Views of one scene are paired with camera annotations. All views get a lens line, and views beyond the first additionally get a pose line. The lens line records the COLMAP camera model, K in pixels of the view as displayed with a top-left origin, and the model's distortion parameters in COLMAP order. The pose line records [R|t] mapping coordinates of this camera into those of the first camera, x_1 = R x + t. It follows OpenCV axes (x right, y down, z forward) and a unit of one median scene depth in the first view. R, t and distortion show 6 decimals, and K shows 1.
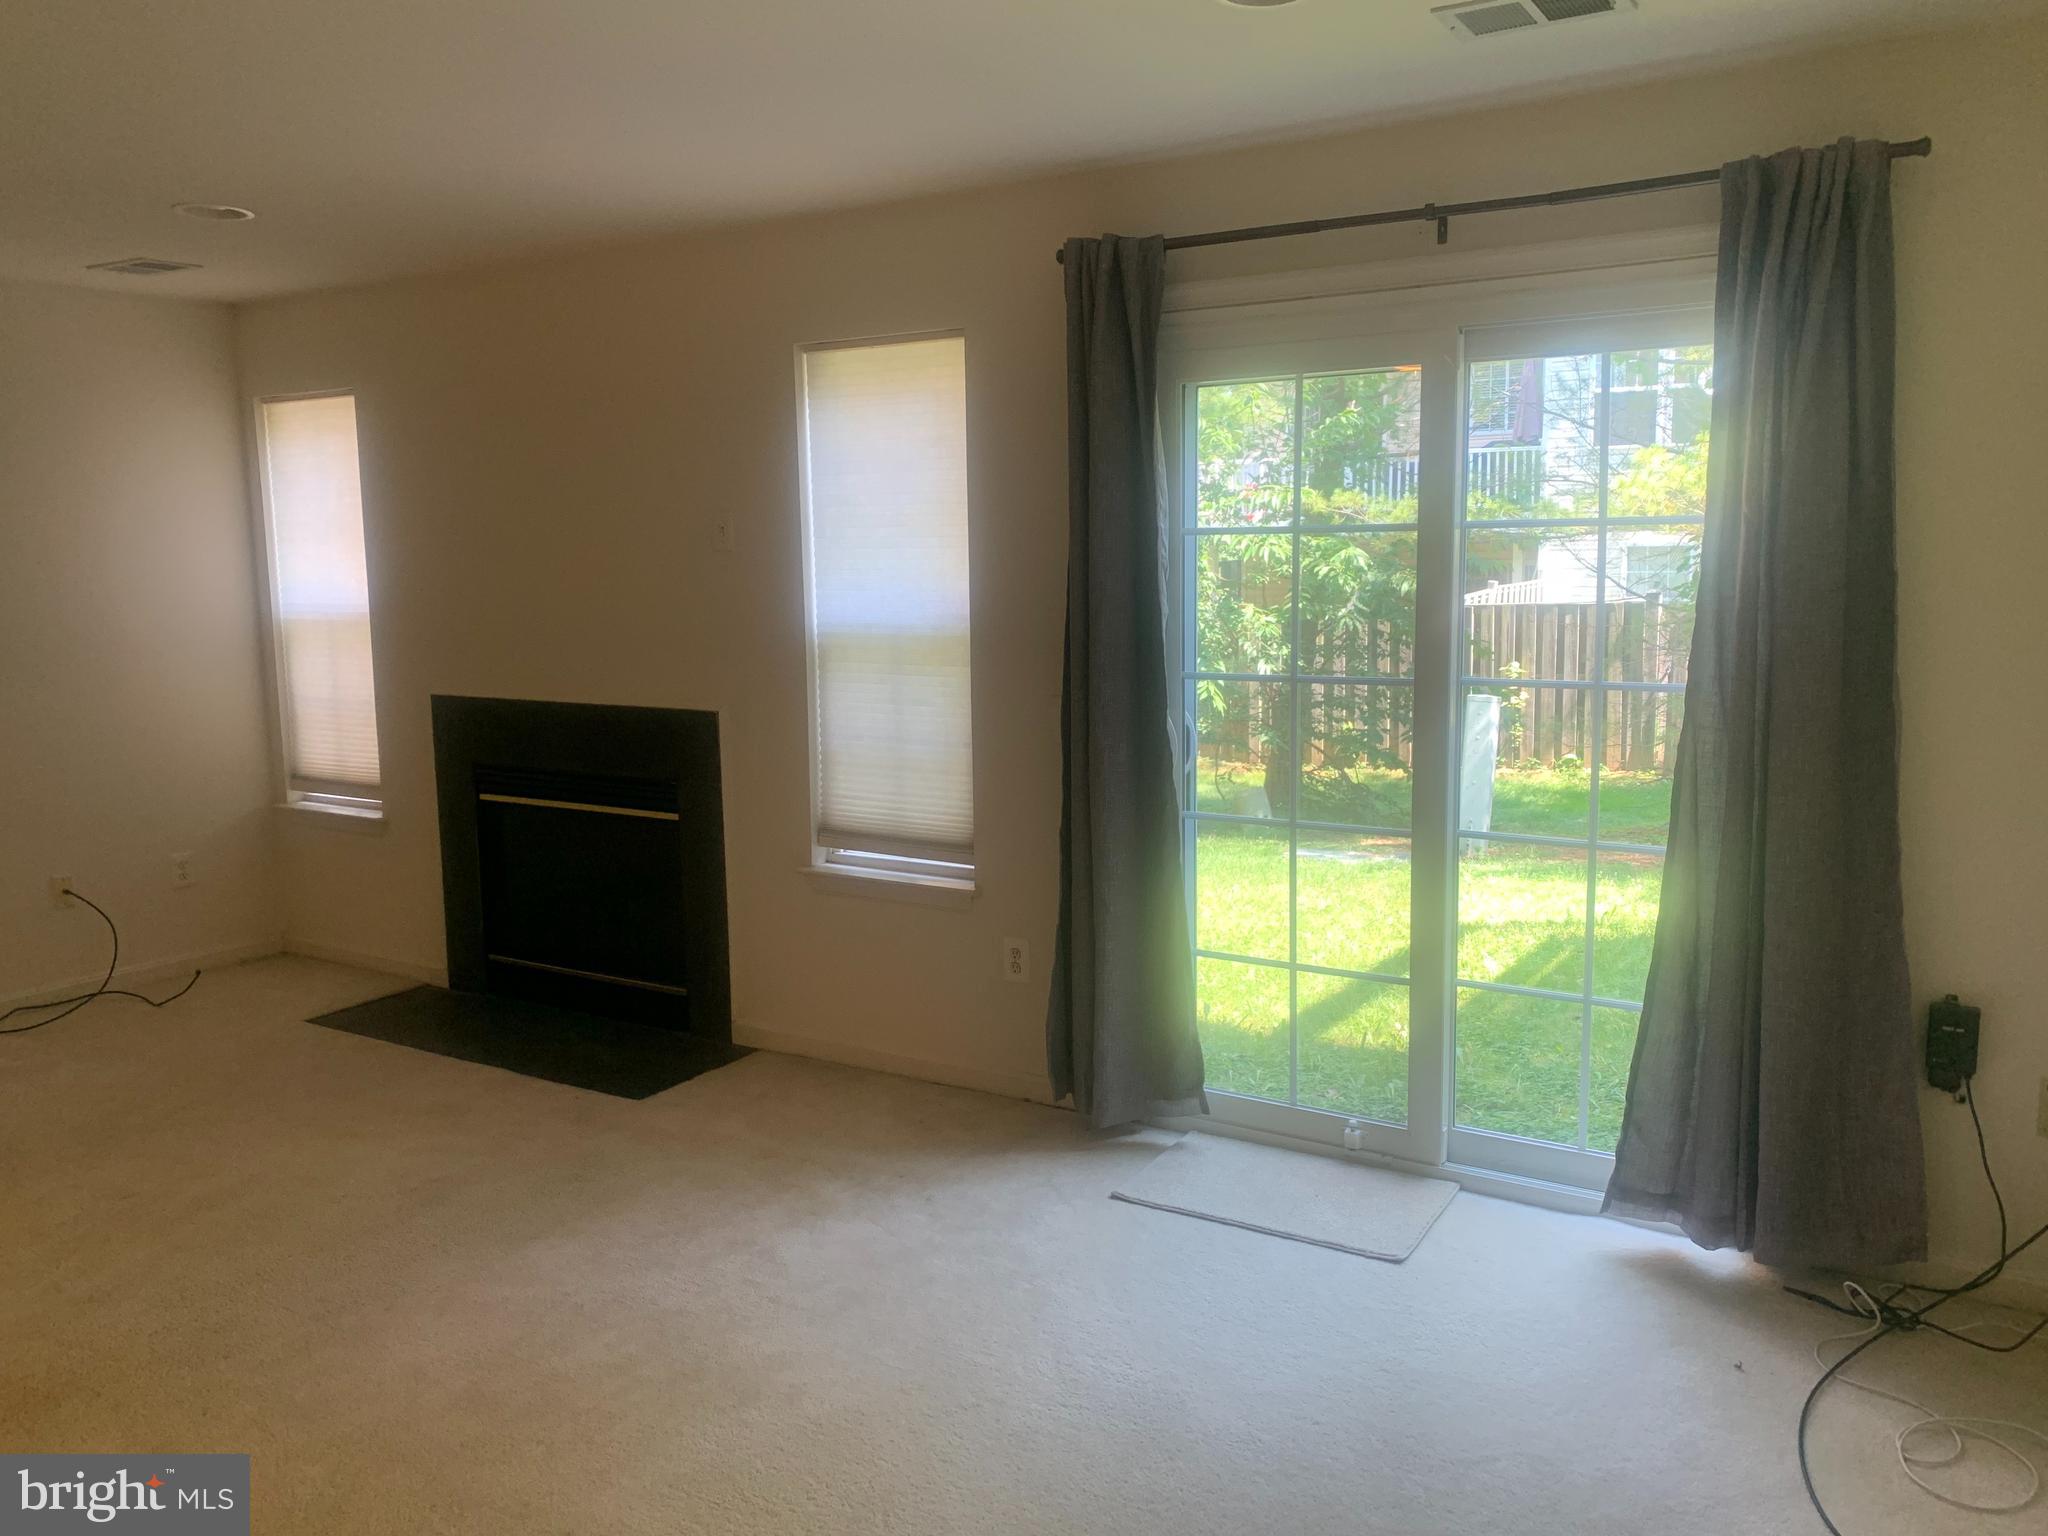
lens RADIAL K [[1531.2, 0, 1020.3], [0, 1531.2, 776.5], [0, 0, 1]] dist [0.010467, -0.004759]
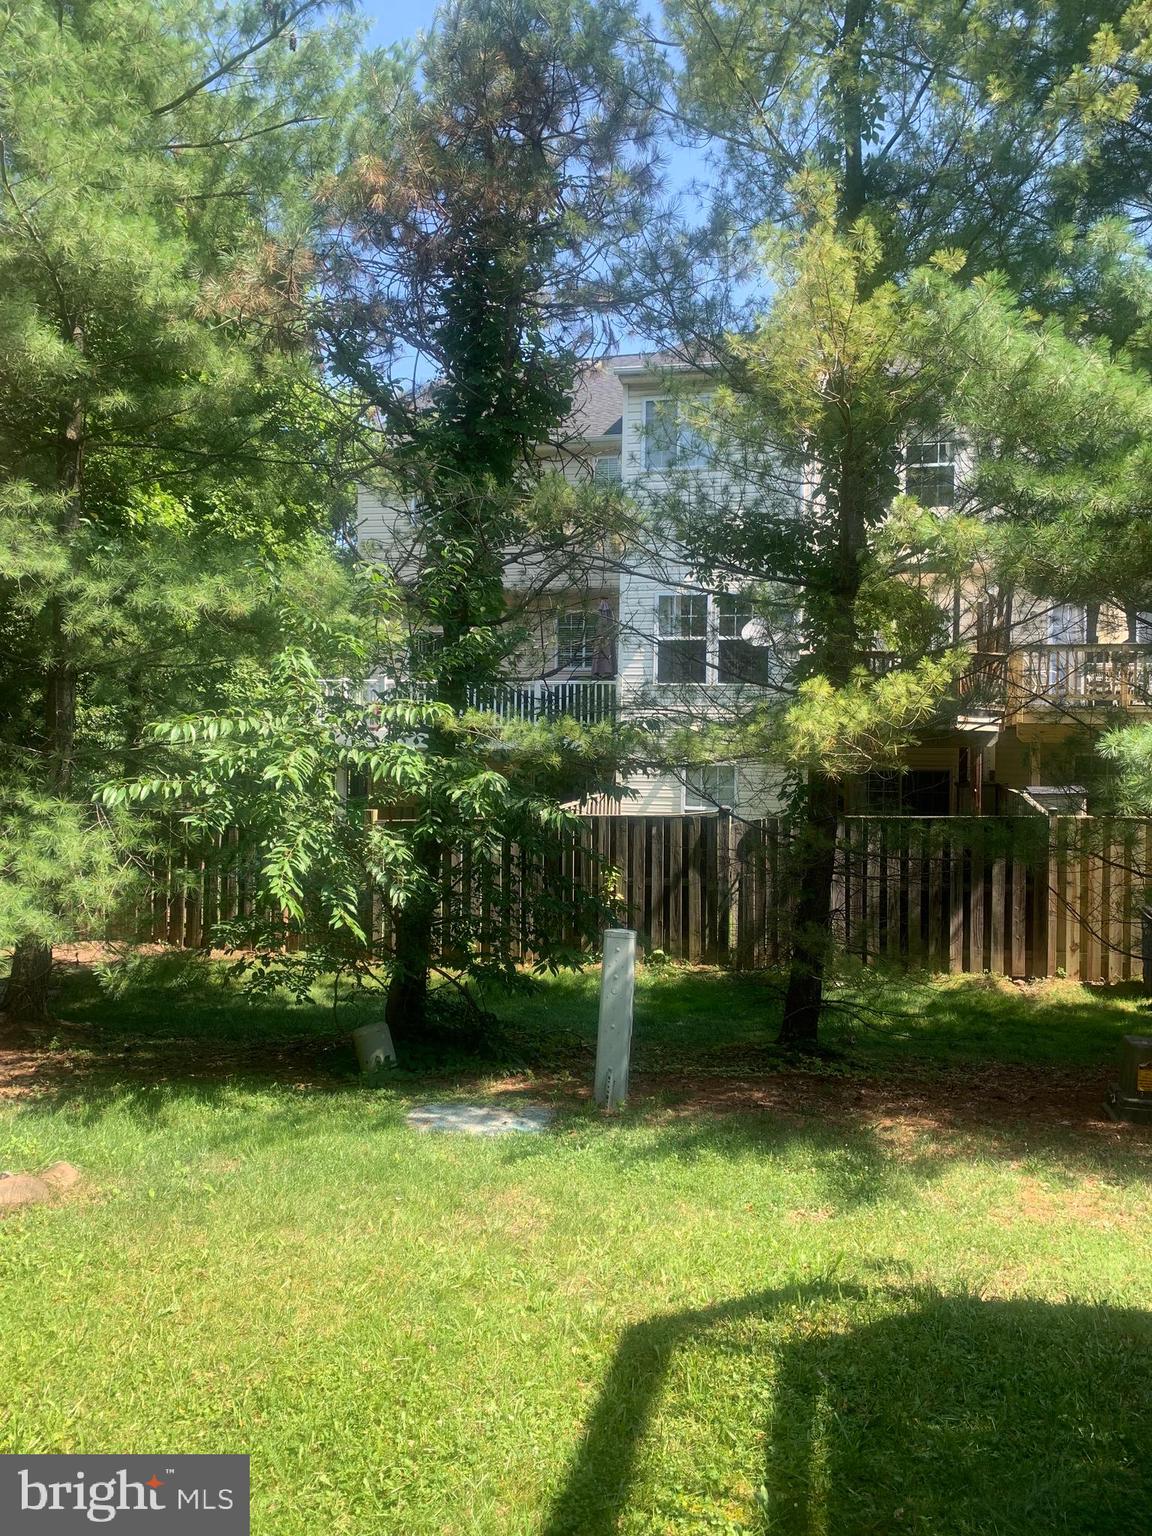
lens RADIAL K [[1148.4, 0, 580.6], [0, 1148.4, 770.3], [0, 0, 1]] dist [0.010467, -0.004759]
pose [[0.945526, 0.030882, 0.324078, 0.037677], [0.011035, 0.991878, -0.126713, -0.054139], [-0.325359, 0.123387, 0.937506, 0.292268]]
